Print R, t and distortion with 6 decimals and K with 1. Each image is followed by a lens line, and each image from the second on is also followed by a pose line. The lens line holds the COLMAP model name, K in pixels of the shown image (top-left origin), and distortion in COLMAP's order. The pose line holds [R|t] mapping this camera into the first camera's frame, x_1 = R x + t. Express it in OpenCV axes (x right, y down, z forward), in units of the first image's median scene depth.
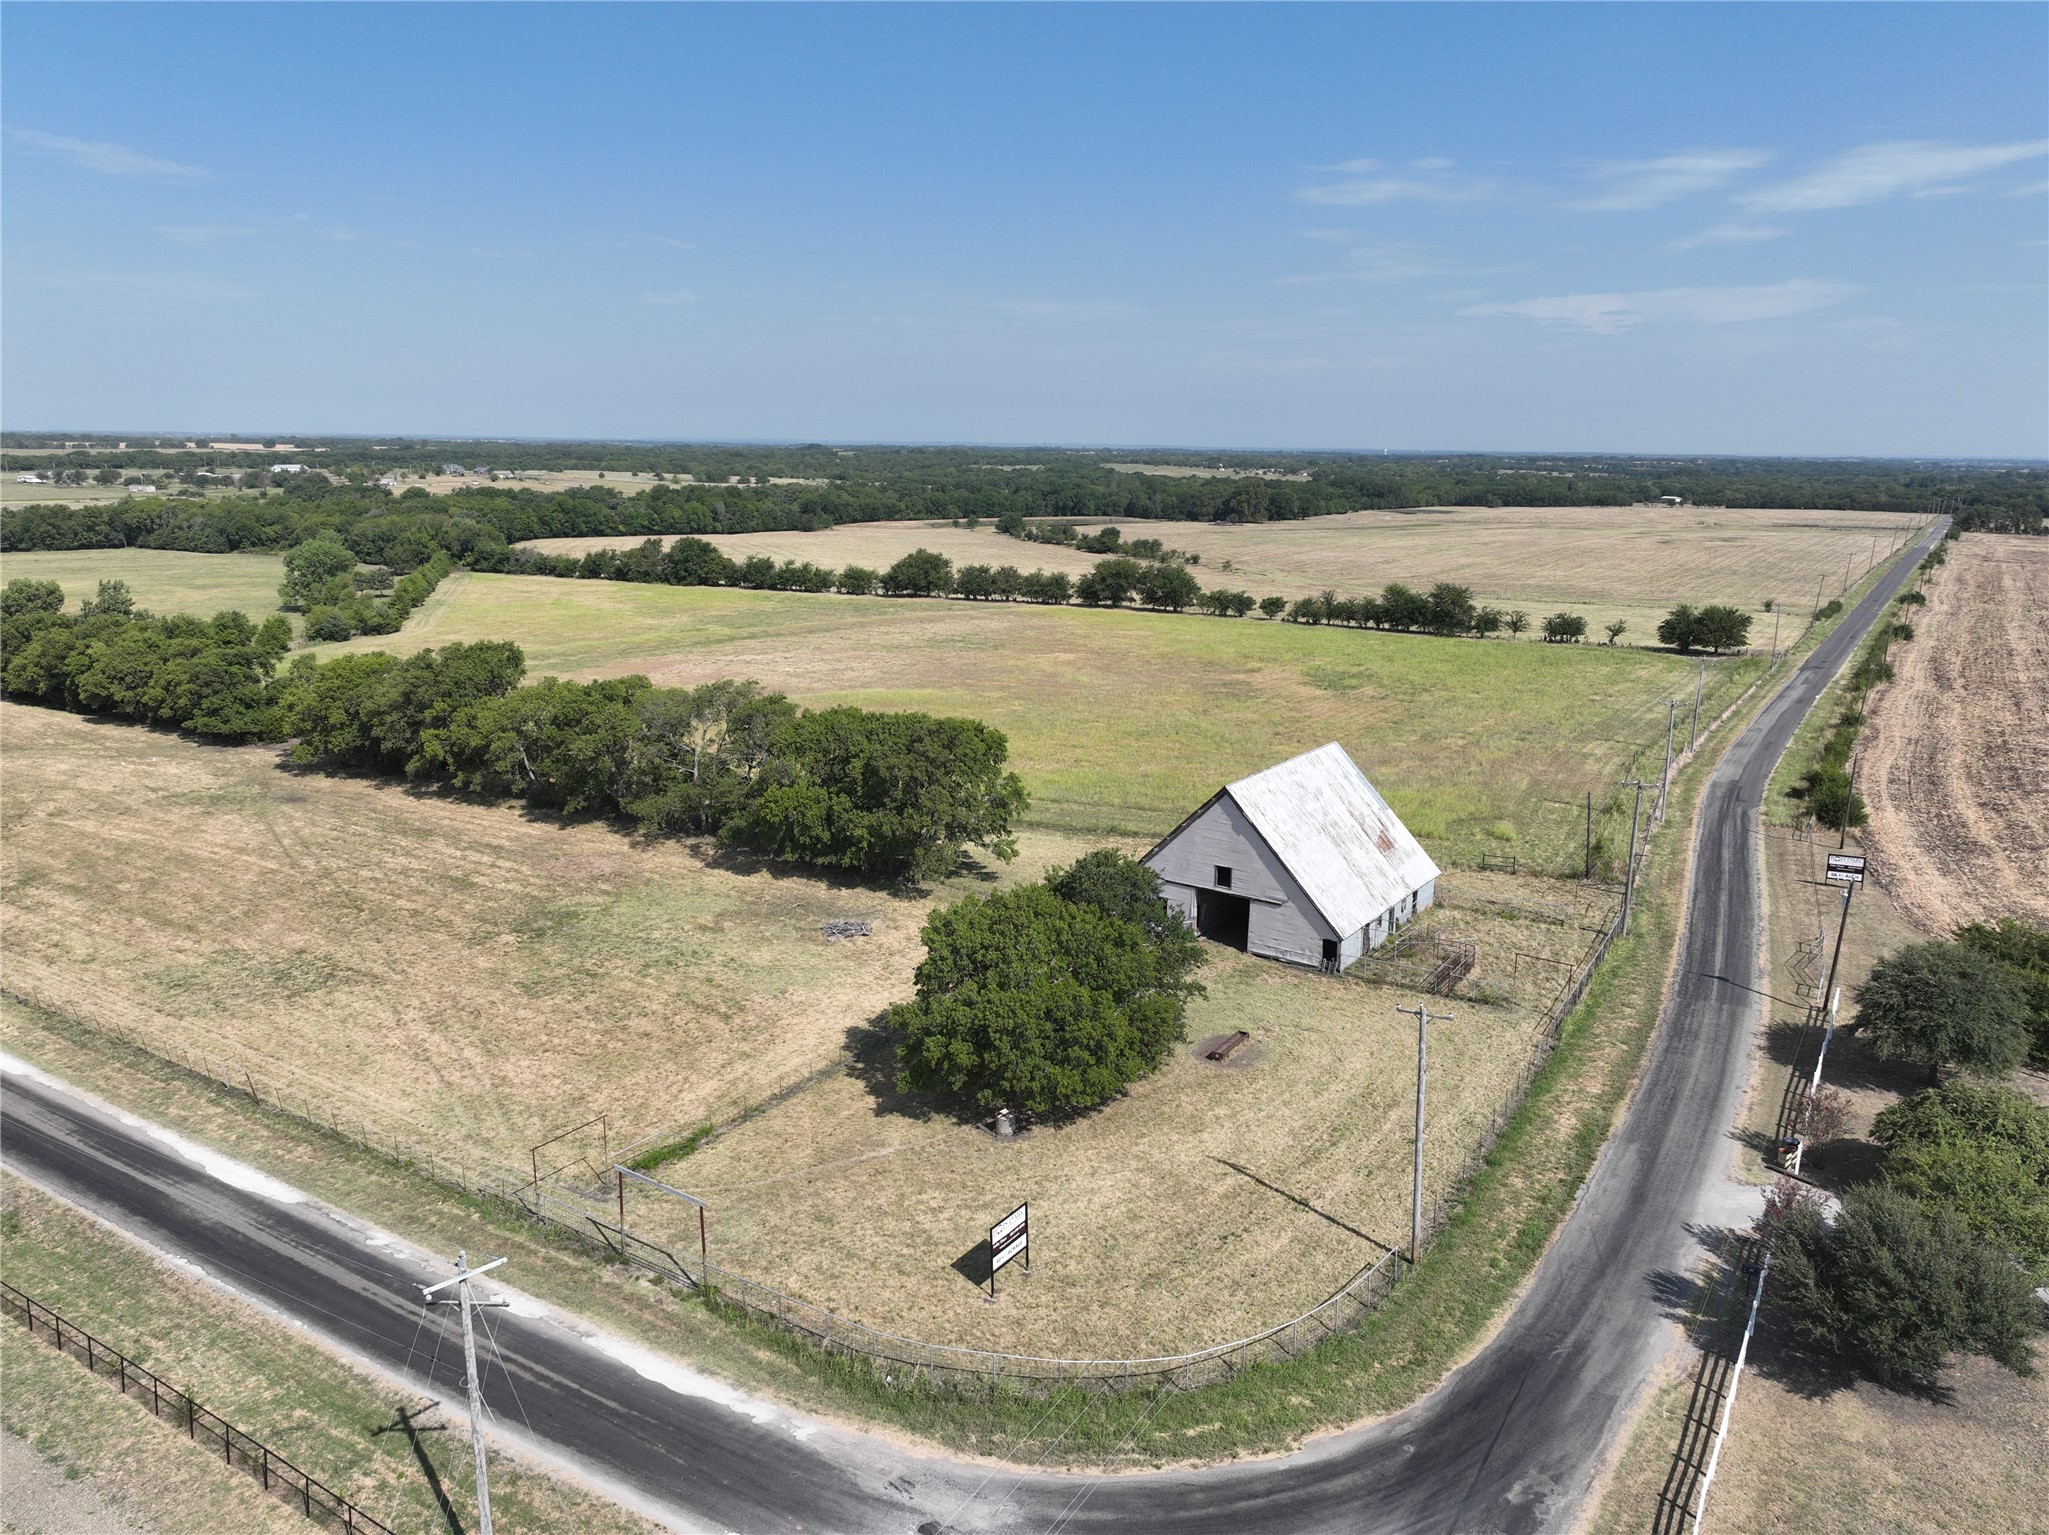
lens RADIAL K [[1450.0, 0, 1026.9], [0, 1450.0, 766.6], [0, 0, 1]] dist [0.003179, 0.010195]
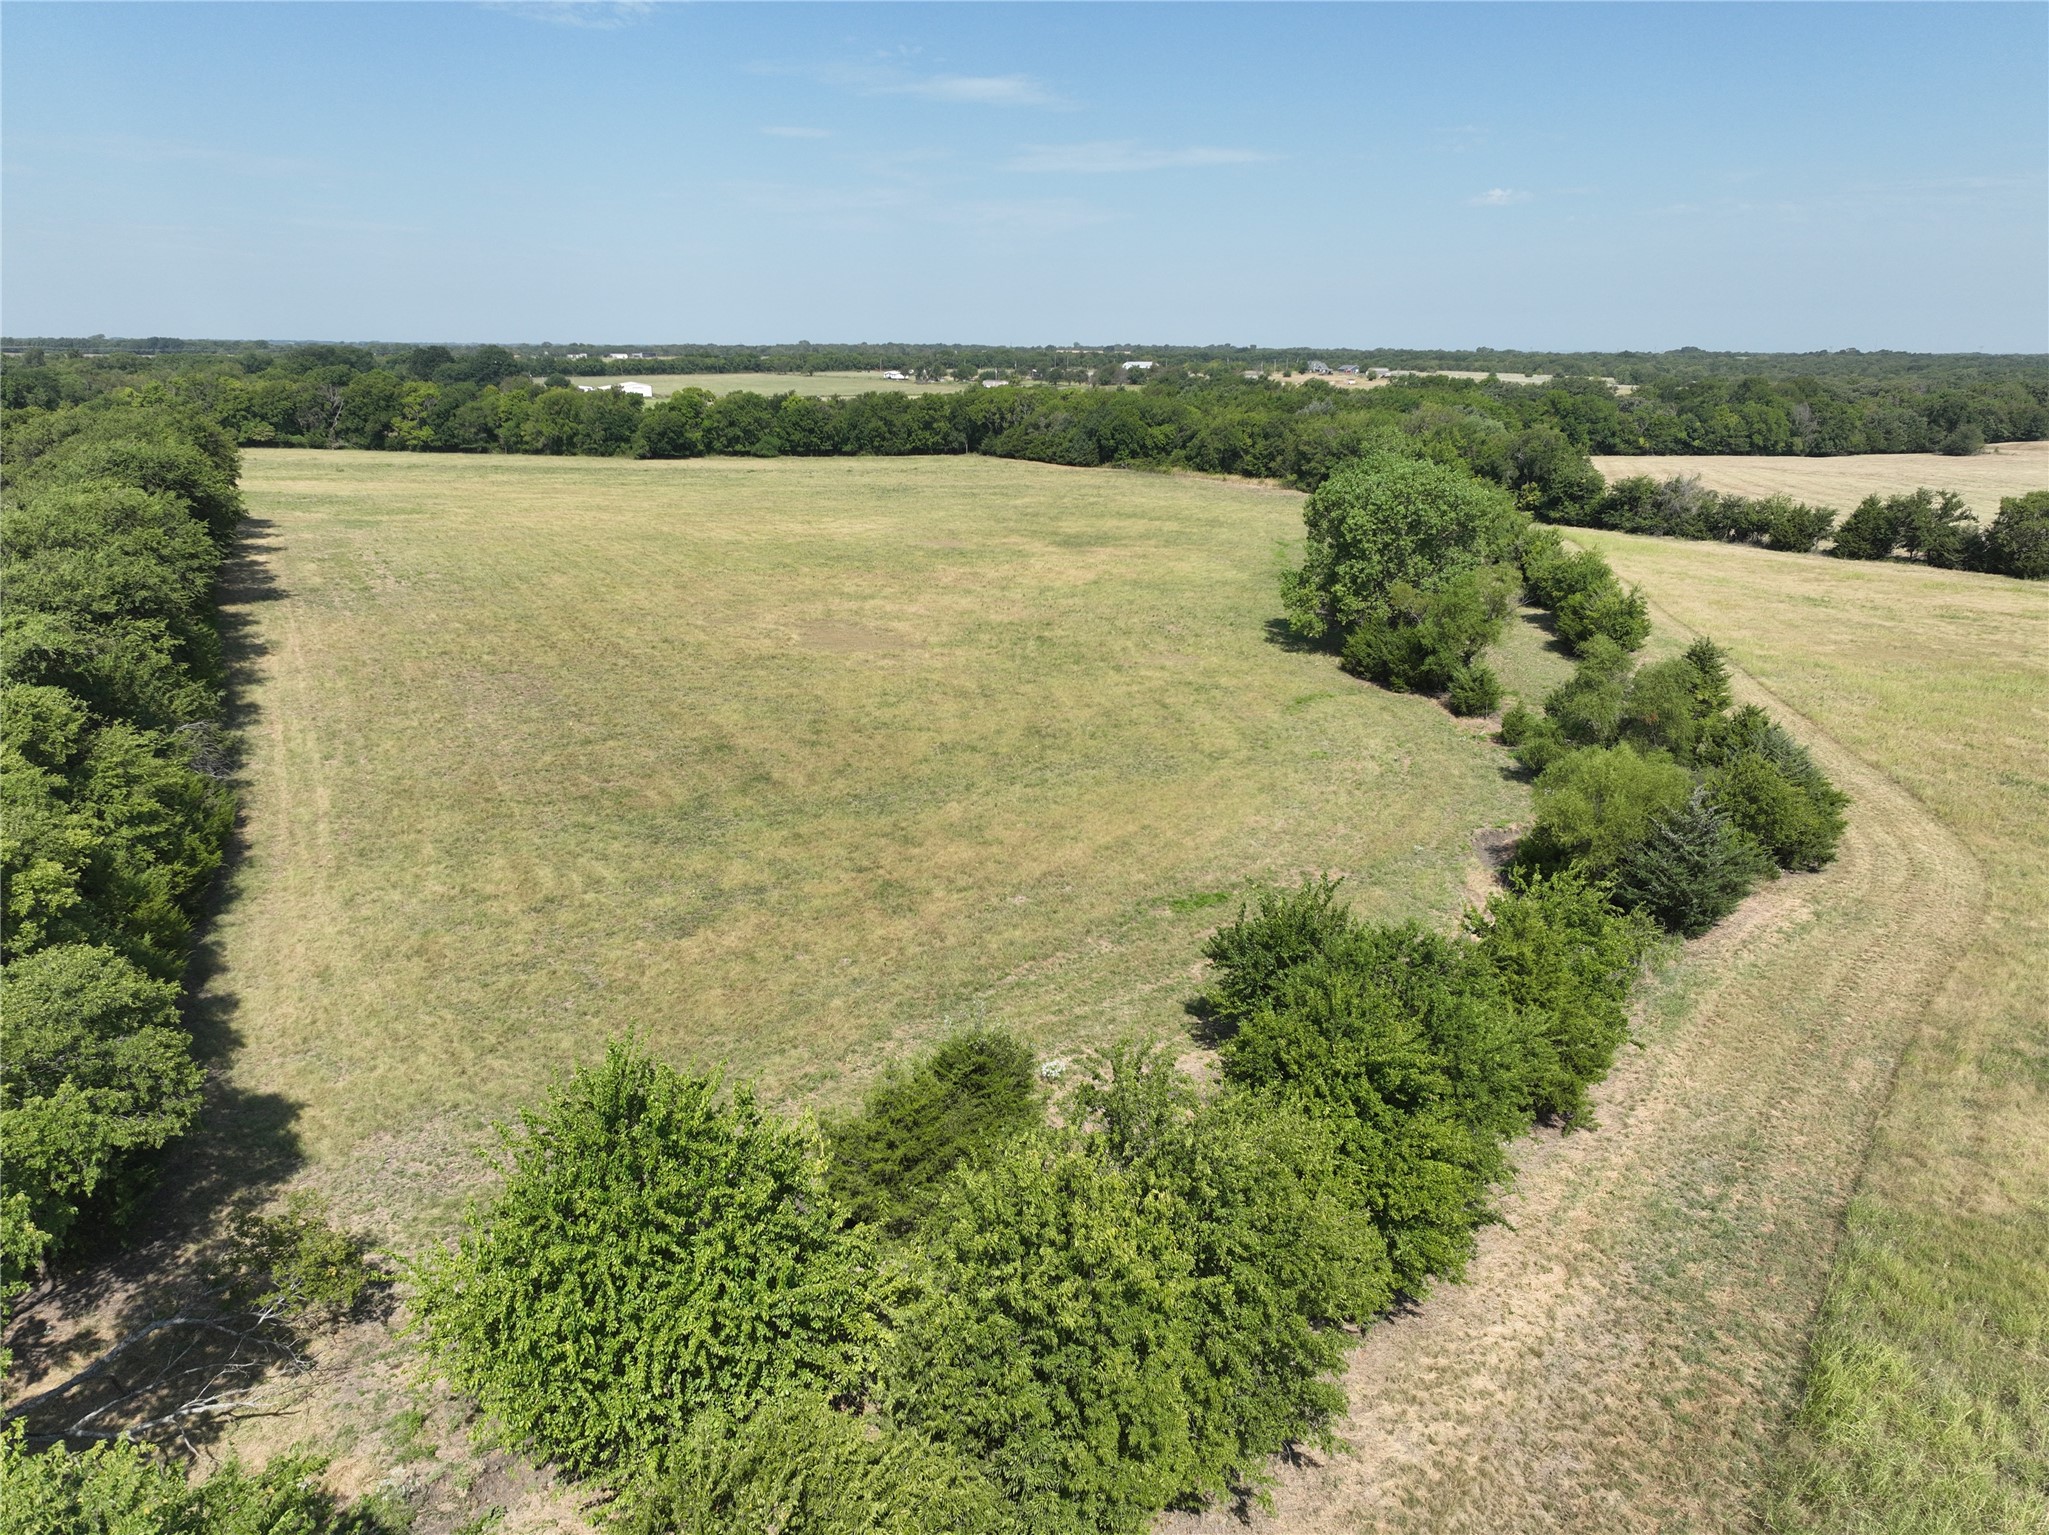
lens RADIAL K [[1450.0, 0, 1032.3], [0, 1450.0, 771.1], [0, 0, 1]] dist [0.003179, 0.010195]
pose [[0.870708, 0.132427, -0.473635, -0.344847], [-0.104279, 0.990879, 0.085346, -0.088979], [0.480618, -0.024921, 0.876576, 0.571581]]
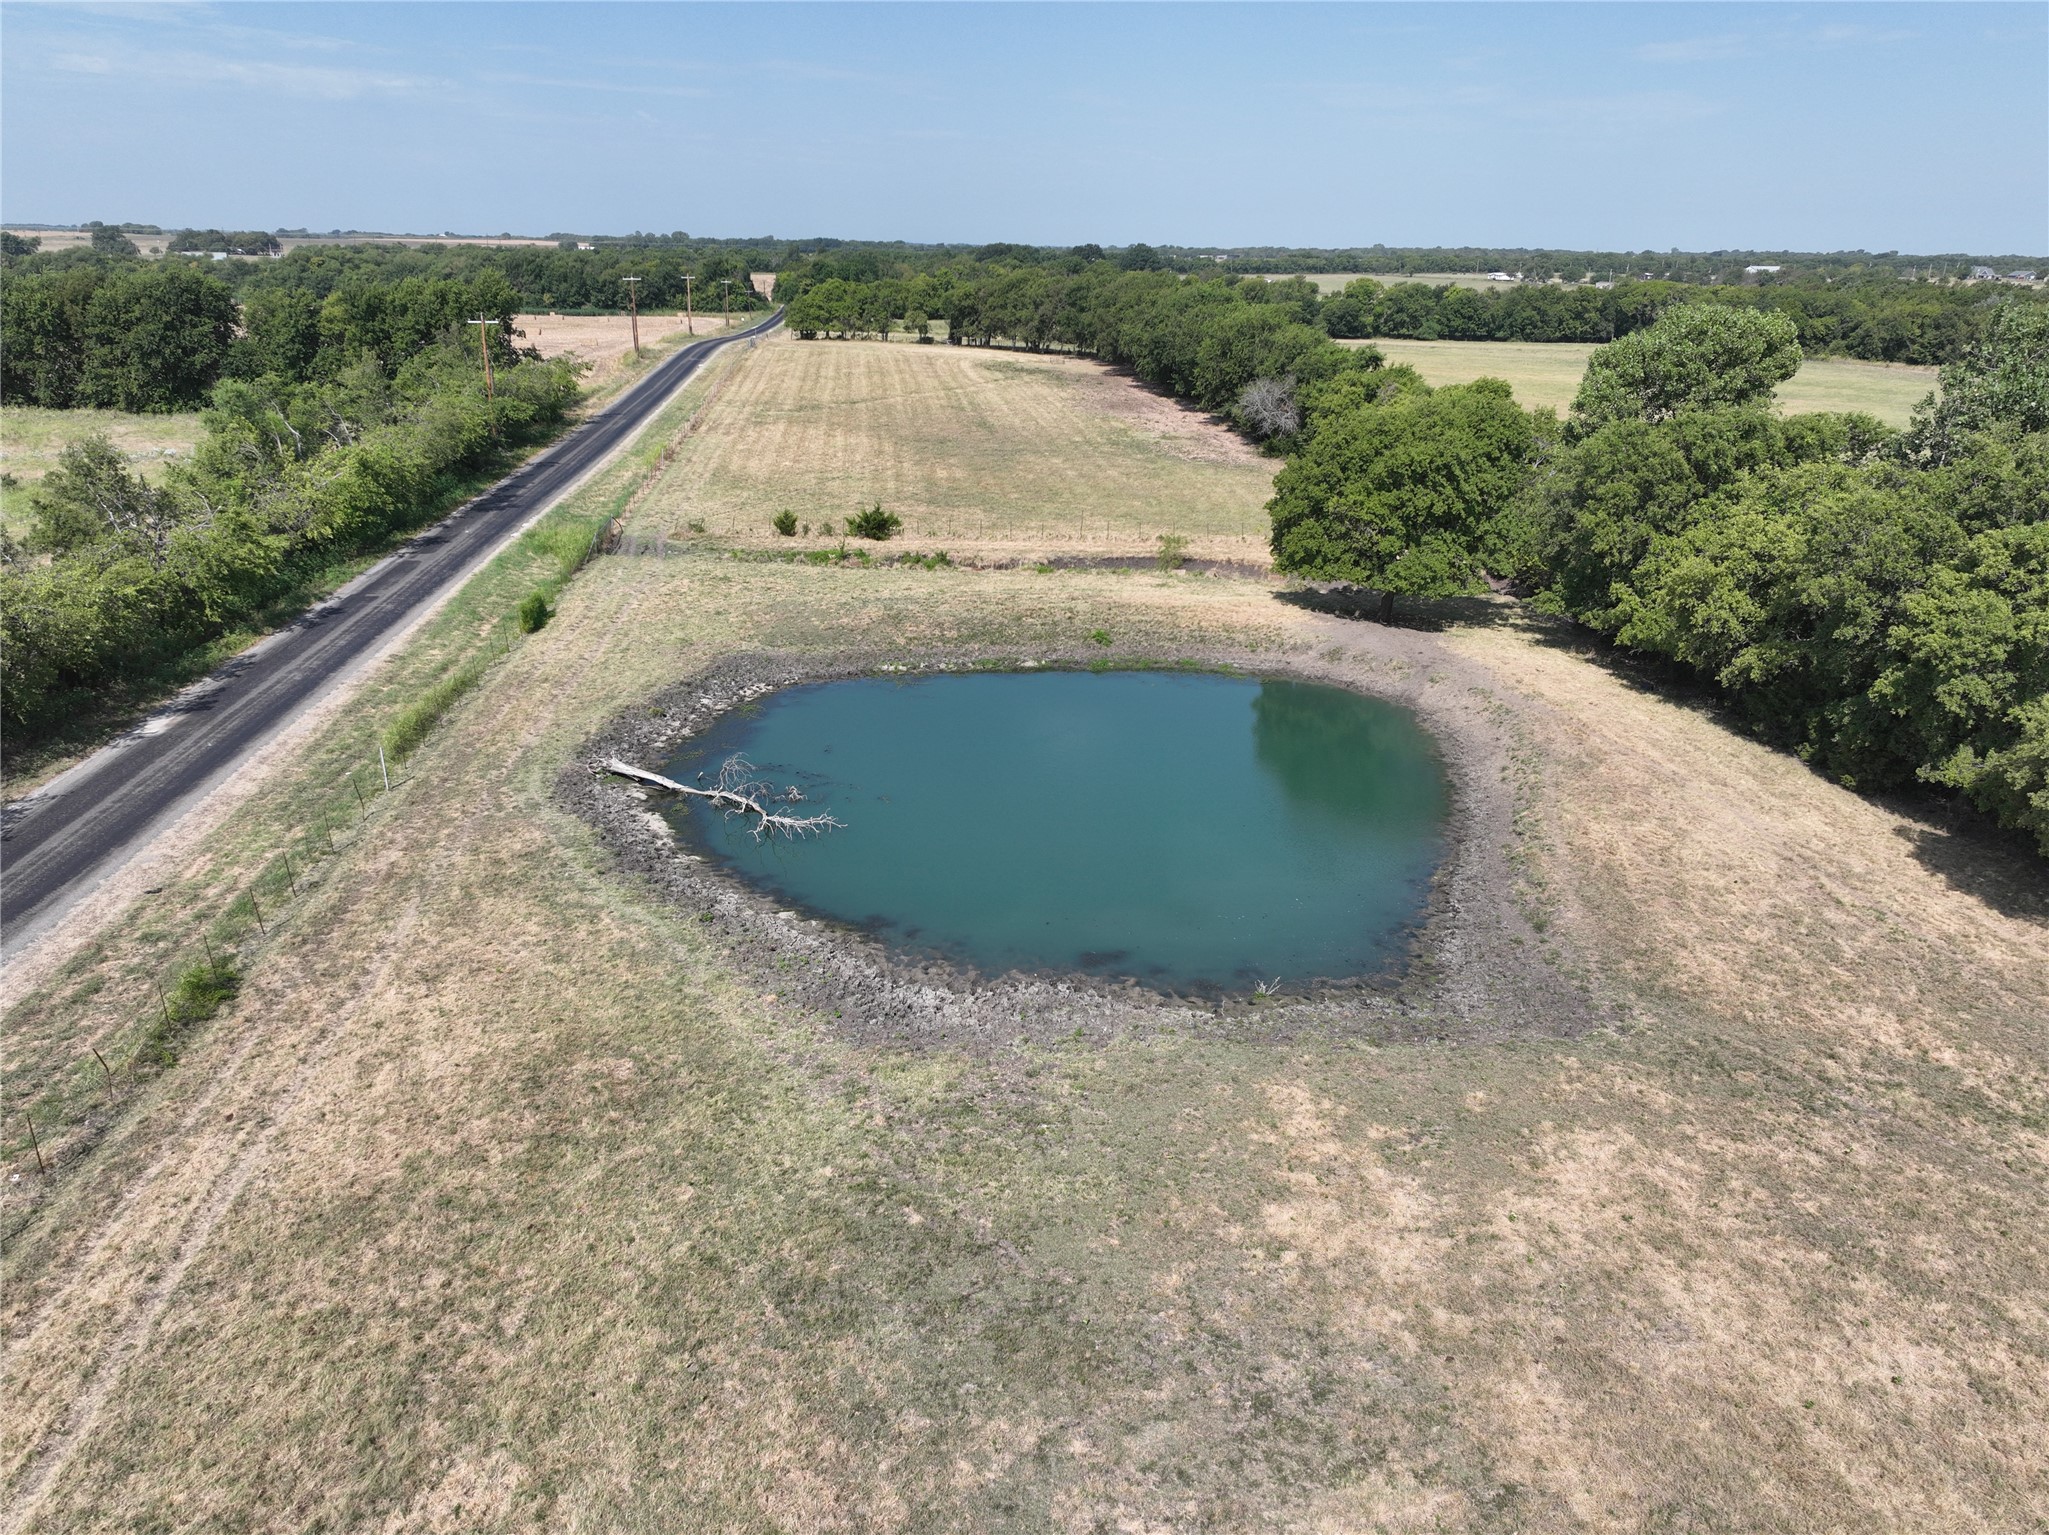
lens RADIAL K [[1450.0, 0, 1027.8], [0, 1450.0, 777.9], [0, 0, 1]] dist [0.003179, 0.010195]
pose [[0.640254, 0.262254, -0.722010, -0.289463], [-0.175009, 0.964998, 0.195321, -0.033655], [0.747962, 0.001303, 0.663740, 0.366906]]
